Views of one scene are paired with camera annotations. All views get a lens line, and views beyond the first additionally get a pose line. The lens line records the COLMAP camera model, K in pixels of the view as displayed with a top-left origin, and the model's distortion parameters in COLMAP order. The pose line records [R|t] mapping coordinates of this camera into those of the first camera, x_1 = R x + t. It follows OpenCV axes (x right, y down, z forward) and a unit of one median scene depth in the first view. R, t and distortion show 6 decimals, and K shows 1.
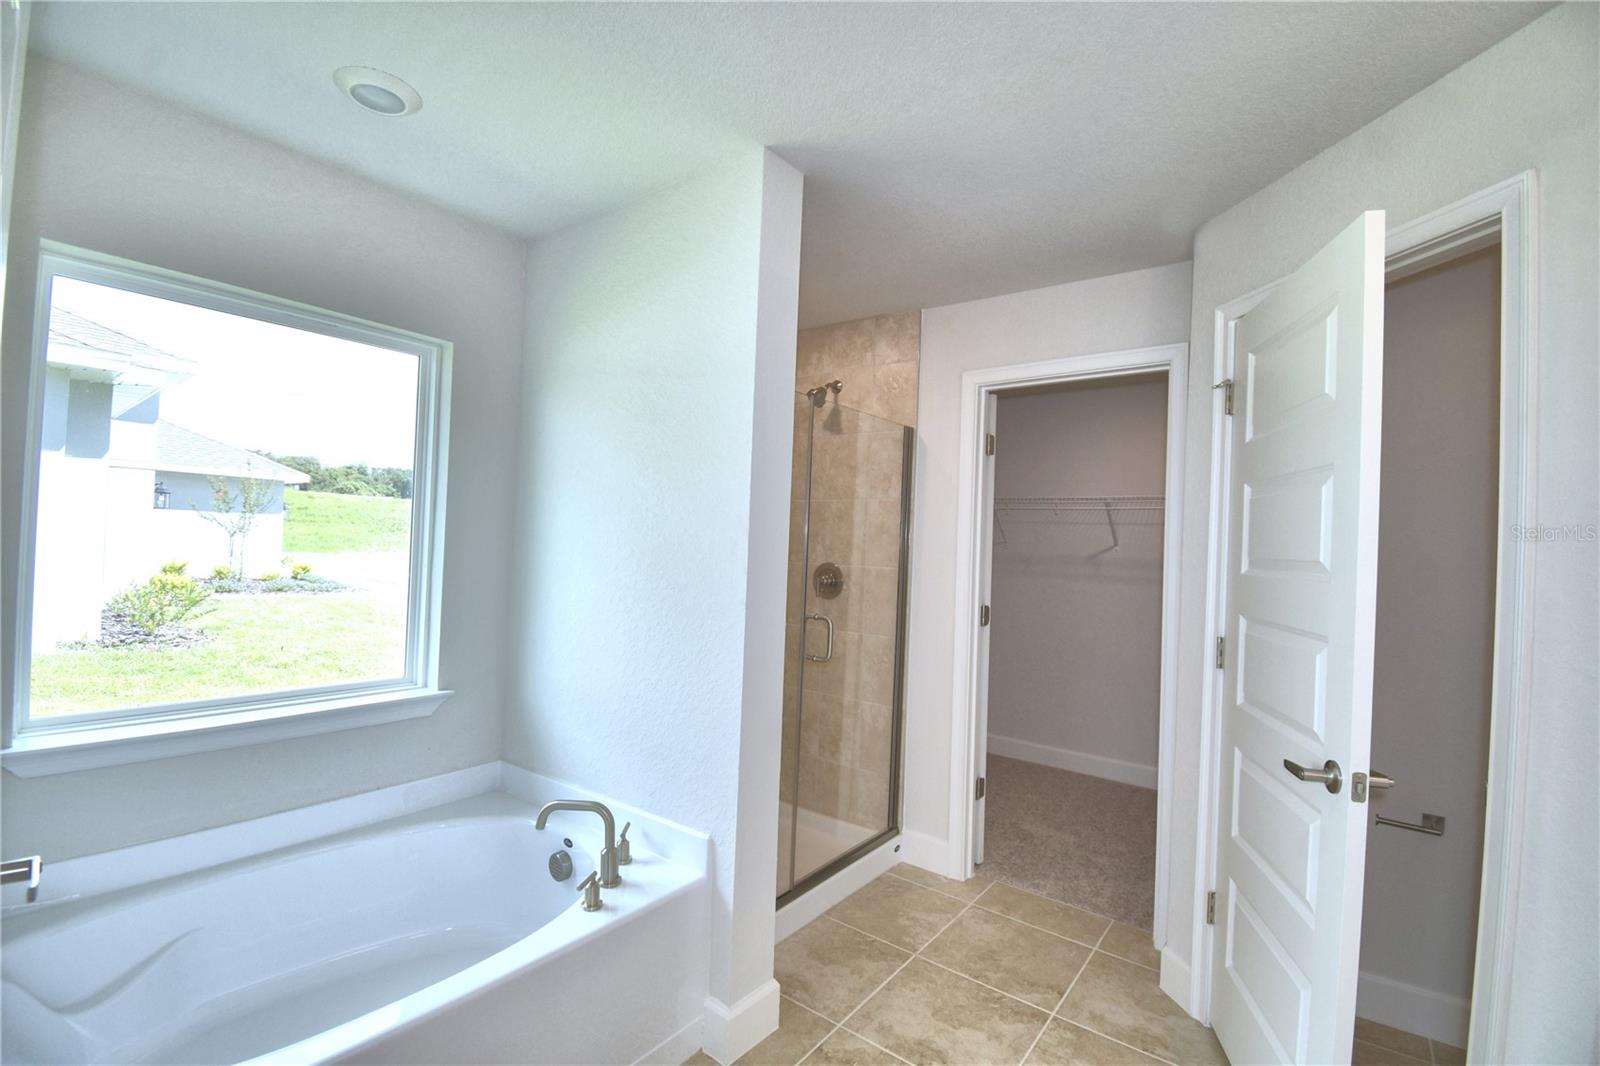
lens RADIAL K [[704.9, 0, 781.3], [0, 704.9, 534.2], [0, 0, 1]] dist [-0.000812, -0.012834]
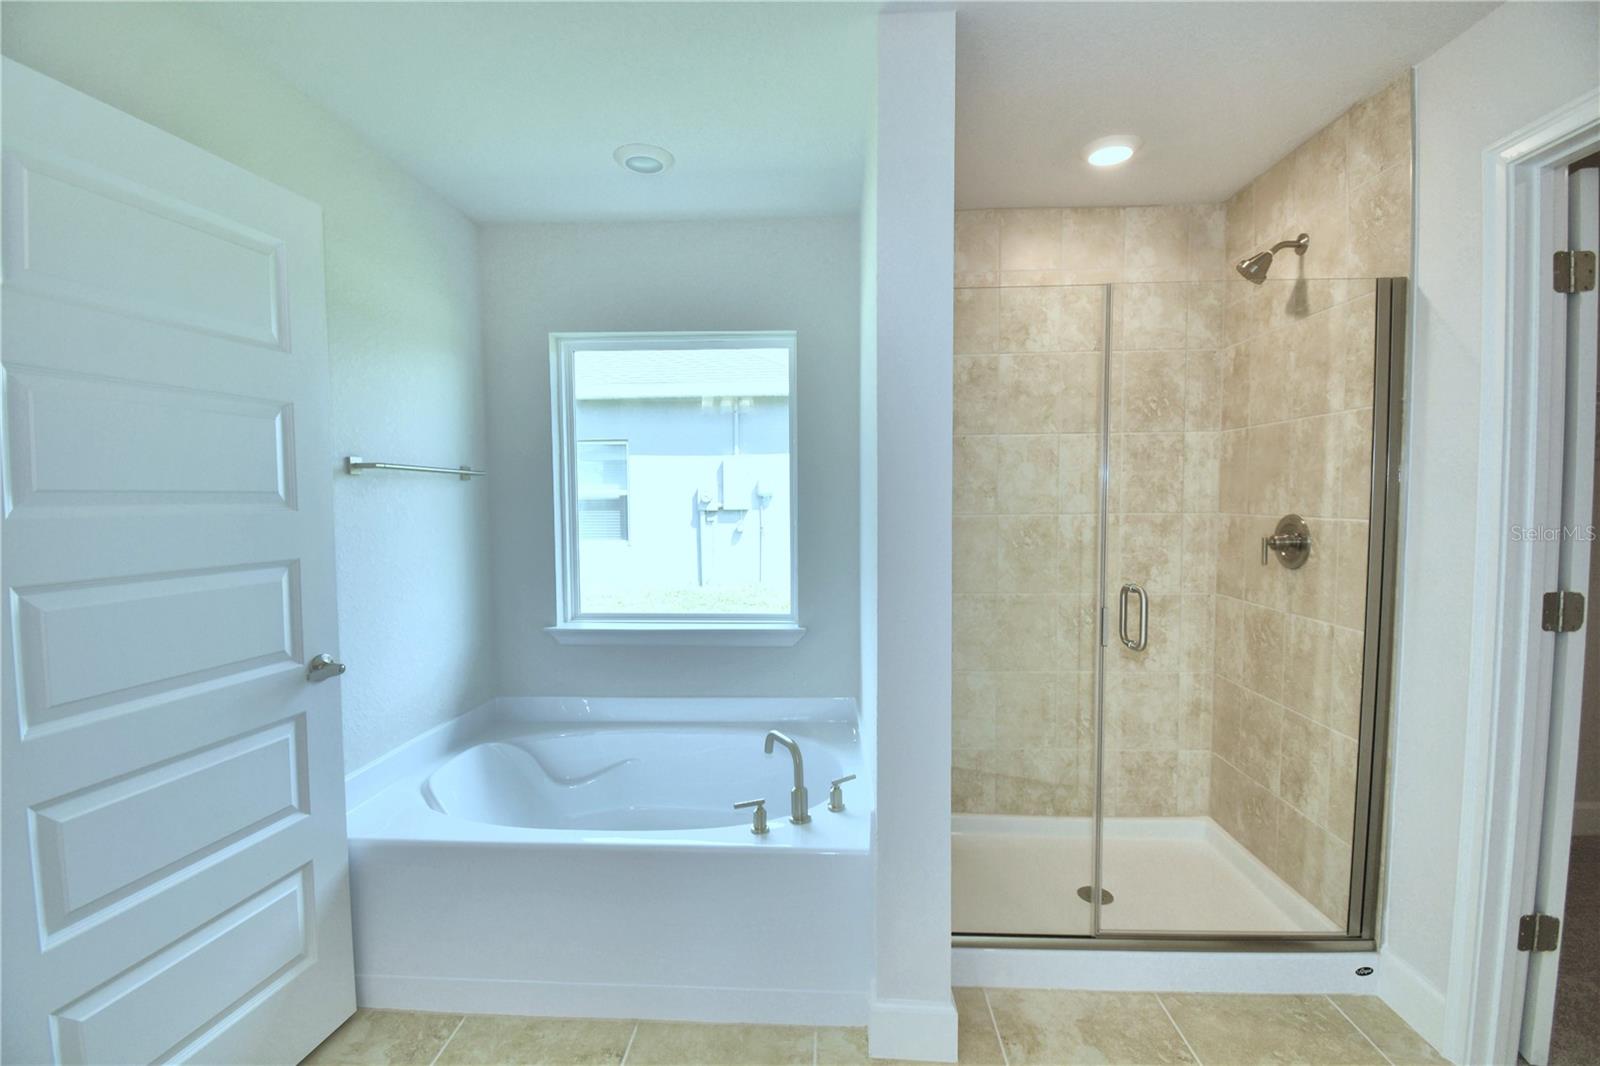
lens RADIAL K [[704.9, 0, 792.6], [0, 704.9, 538.1], [0, 0, 1]] dist [-0.000812, -0.012834]
pose [[0.577862, 0.010089, -0.816072, 0.346601], [0.033665, 0.998778, 0.036186, 0.023400], [0.815440, -0.048384, 0.576816, 0.238403]]
